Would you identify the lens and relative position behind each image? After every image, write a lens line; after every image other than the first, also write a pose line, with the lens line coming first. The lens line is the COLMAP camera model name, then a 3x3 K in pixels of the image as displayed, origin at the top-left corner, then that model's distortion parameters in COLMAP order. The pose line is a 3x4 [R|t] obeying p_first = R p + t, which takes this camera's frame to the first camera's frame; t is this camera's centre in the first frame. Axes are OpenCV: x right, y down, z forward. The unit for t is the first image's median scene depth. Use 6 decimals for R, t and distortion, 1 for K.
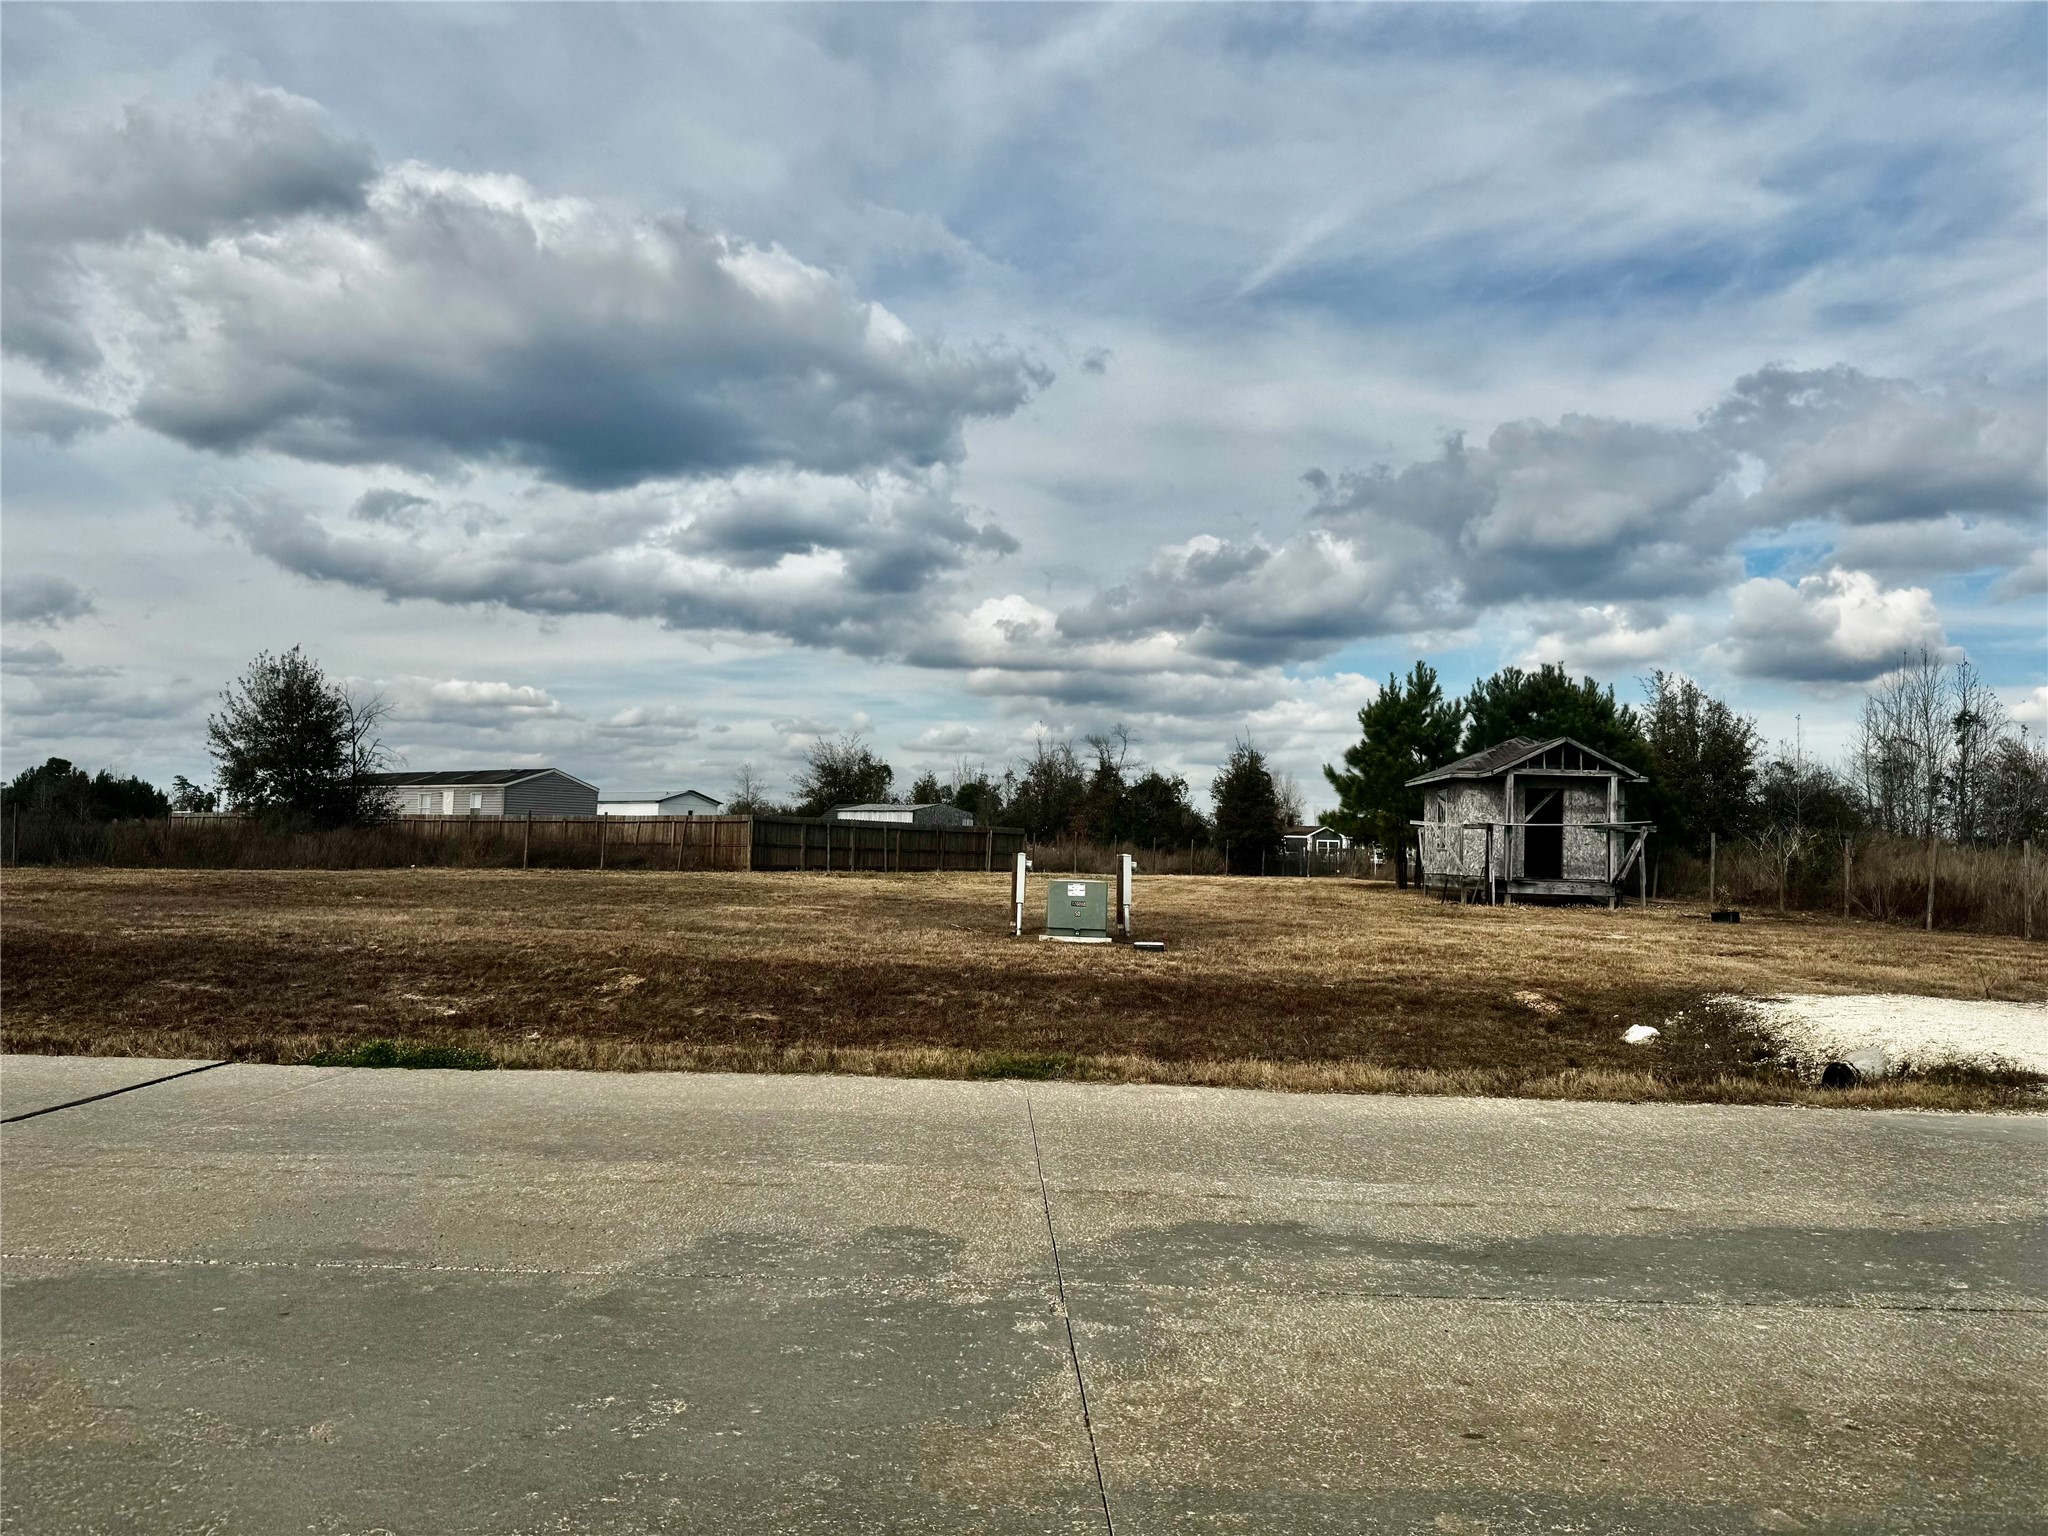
lens RADIAL K [[1432.7, 0, 1024.0], [0, 1432.7, 768.0], [0, 0, 1]] dist [0.105729, -0.161109]
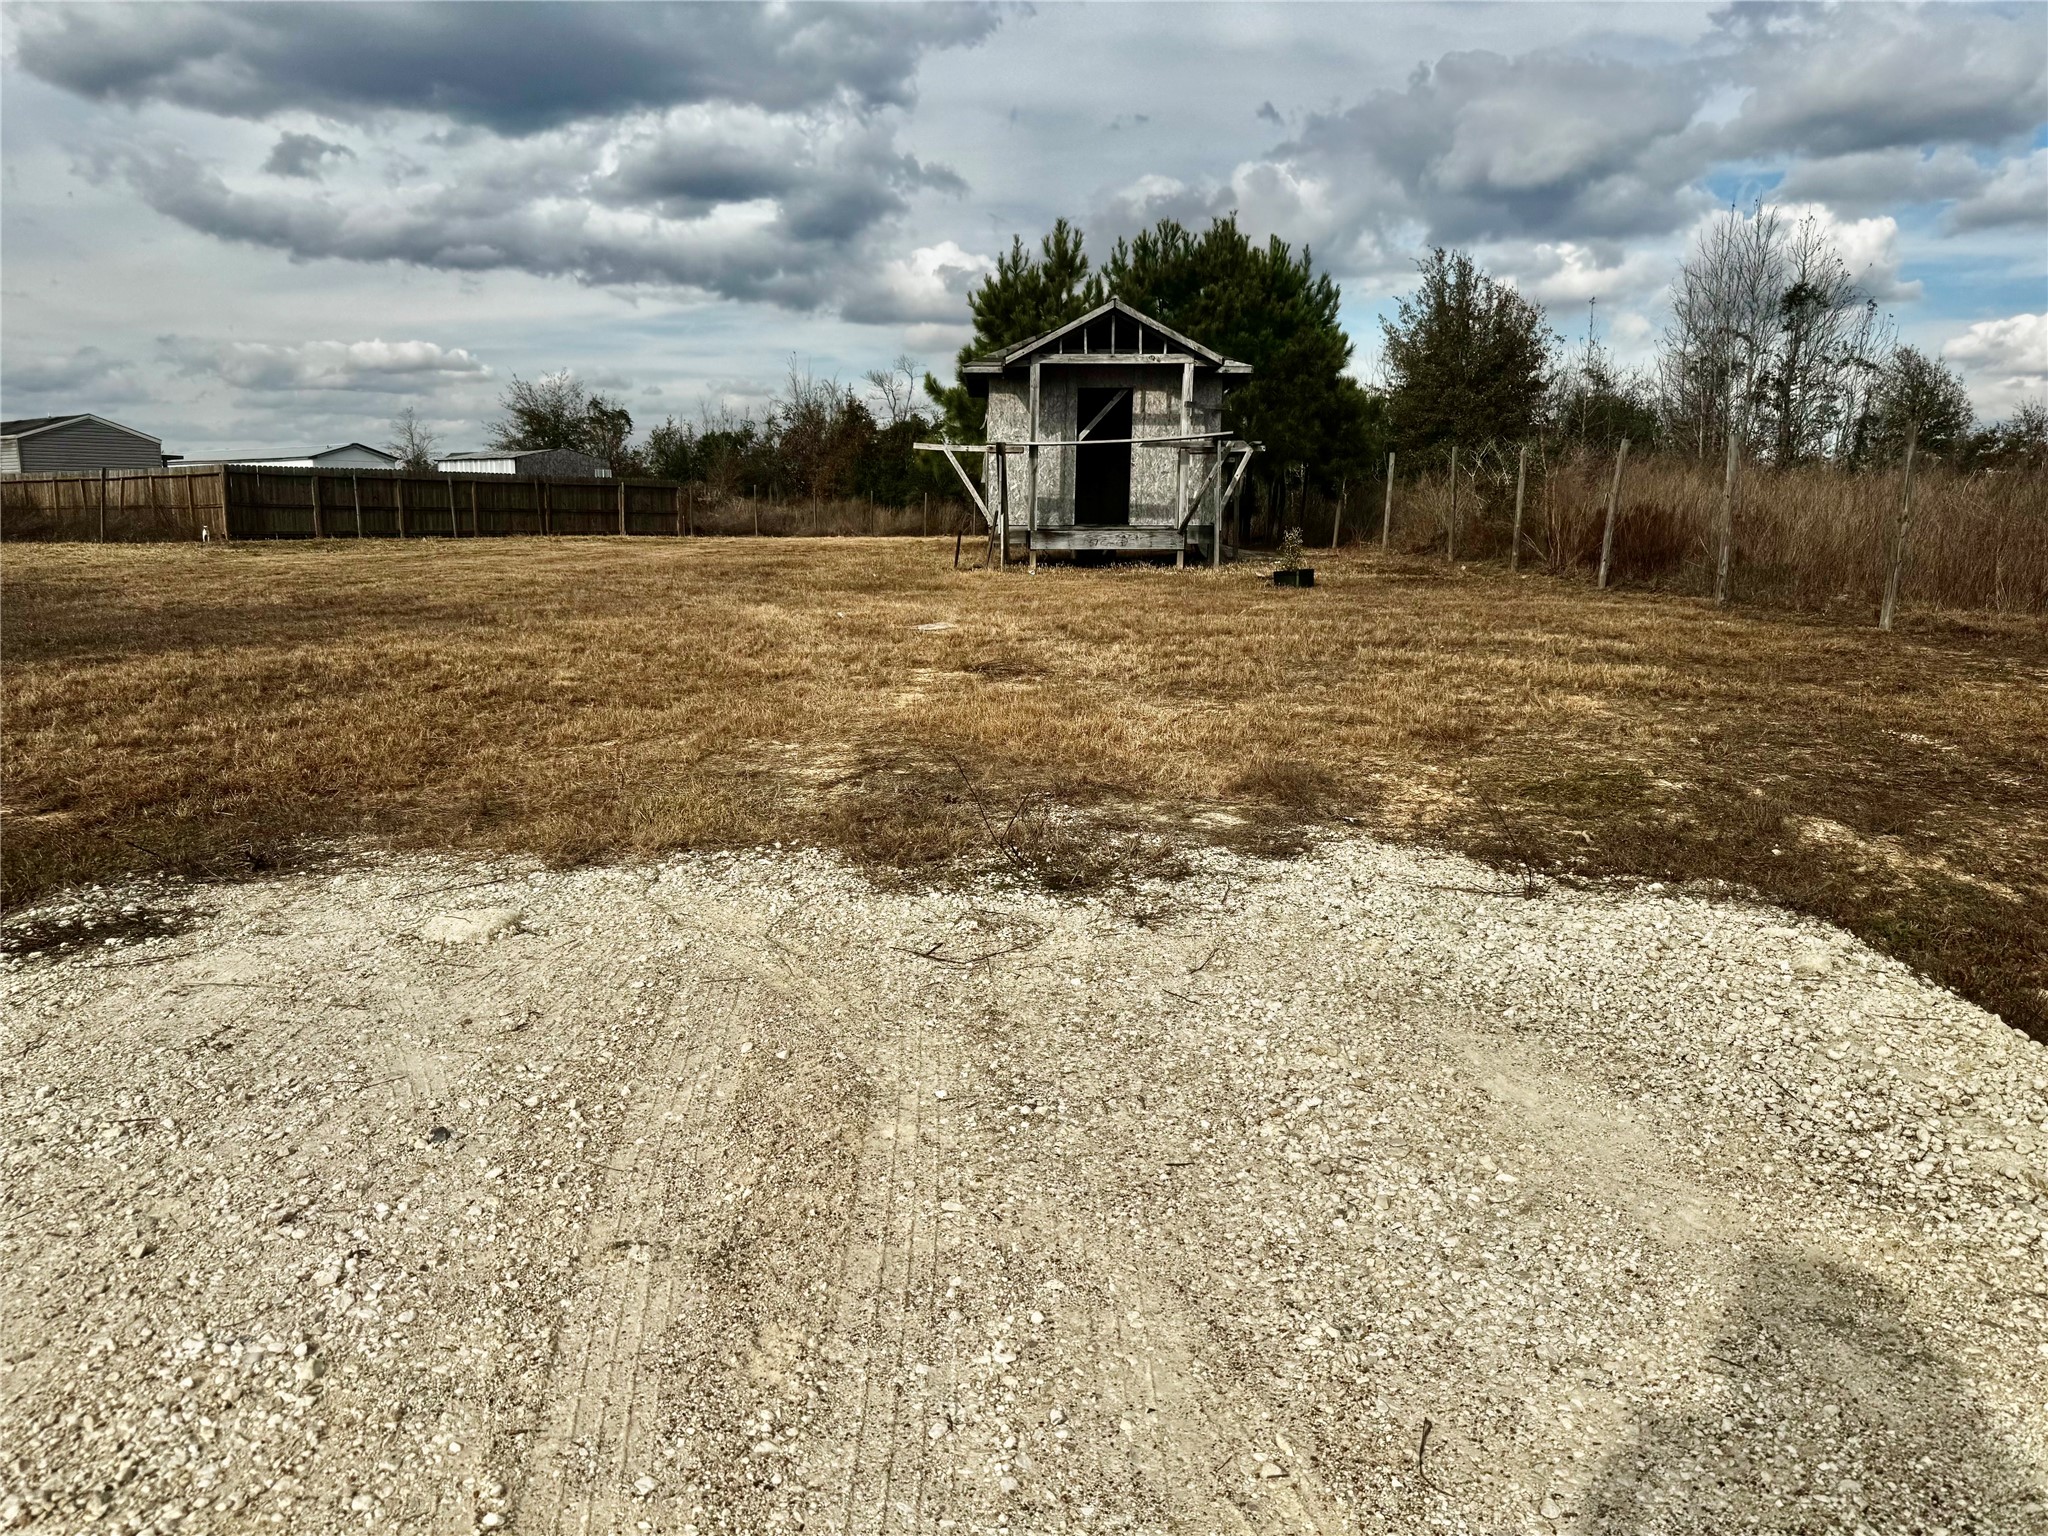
lens RADIAL K [[1432.7, 0, 1024.0], [0, 1432.7, 768.0], [0, 0, 1]] dist [0.105729, -0.161109]
pose [[0.998795, -0.029874, 0.038935, 0.189747], [0.020113, 0.972865, 0.230500, 0.019854], [-0.044764, -0.229439, 0.972293, 0.208766]]
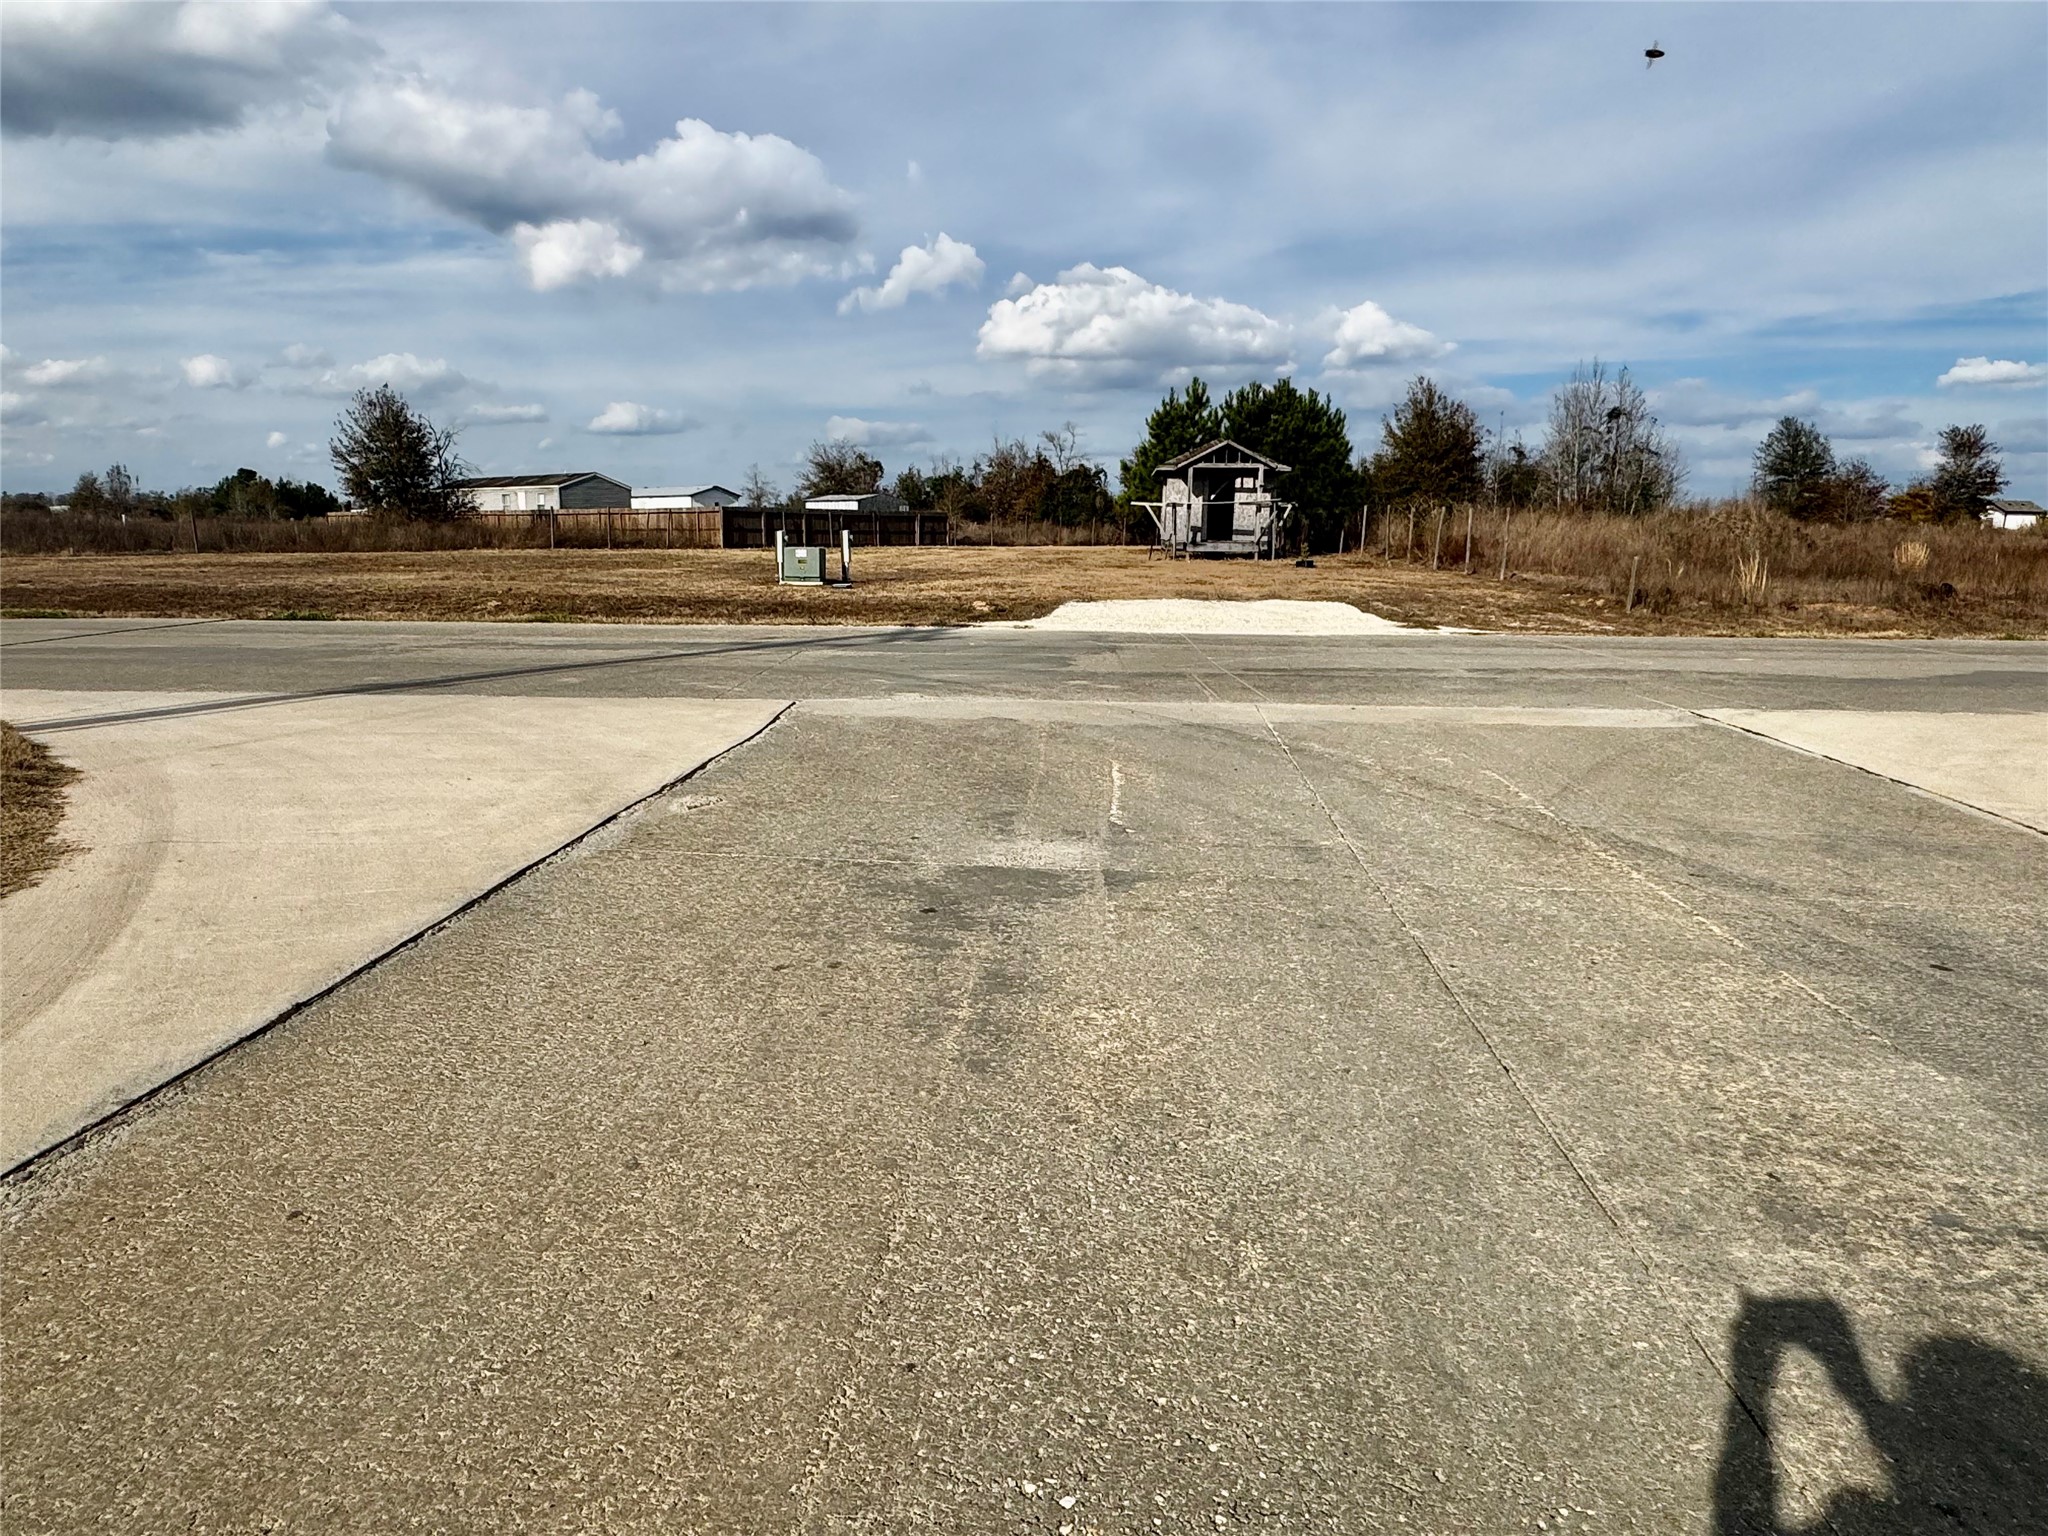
lens RADIAL K [[1239.8, 0, 1024.0], [0, 1239.8, 768.0], [0, 0, 1]] dist [-0.006268, -0.002200]
pose [[0.998915, -0.012161, -0.044964, 0.140590], [0.022790, 0.969483, 0.244096, -0.006566], [0.040623, -0.244856, 0.968708, -0.167134]]
